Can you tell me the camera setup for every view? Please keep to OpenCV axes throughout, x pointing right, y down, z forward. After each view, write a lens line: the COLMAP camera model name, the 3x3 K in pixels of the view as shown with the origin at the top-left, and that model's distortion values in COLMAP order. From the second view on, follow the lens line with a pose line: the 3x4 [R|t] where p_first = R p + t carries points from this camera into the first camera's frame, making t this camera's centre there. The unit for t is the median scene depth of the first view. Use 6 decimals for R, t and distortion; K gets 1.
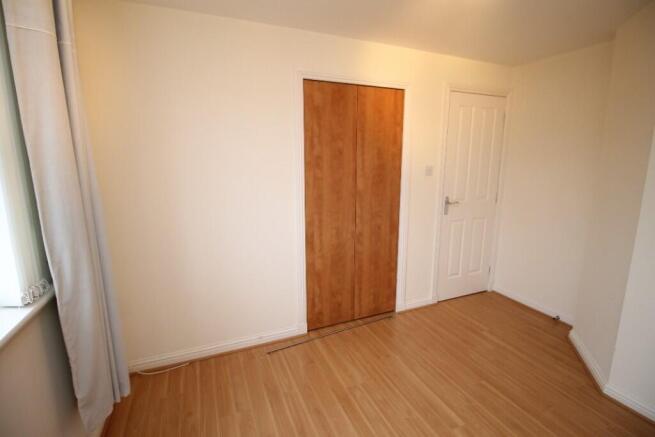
lens RADIAL K [[307.3, 0, 327.0], [0, 307.3, 211.8], [0, 0, 1]] dist [0.000757, -0.012965]
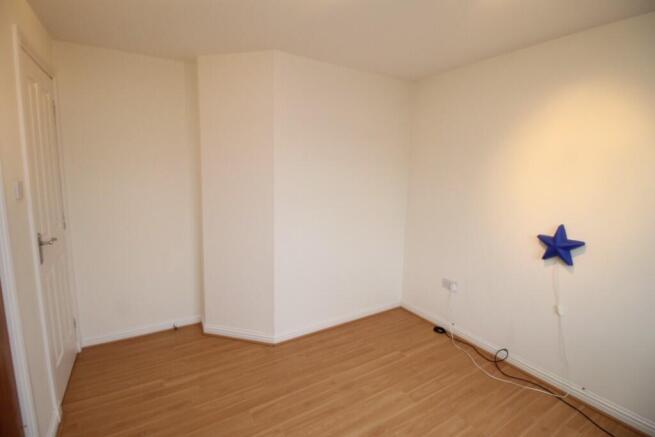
lens RADIAL K [[307.3, 0, 327.0], [0, 307.3, 211.8], [0, 0, 1]] dist [0.000757, -0.012965]
pose [[-0.144257, -0.135029, 0.980284, -0.274155], [0.152920, 0.975704, 0.156901, -0.109920], [-0.977653, 0.172539, -0.120103, 0.620417]]
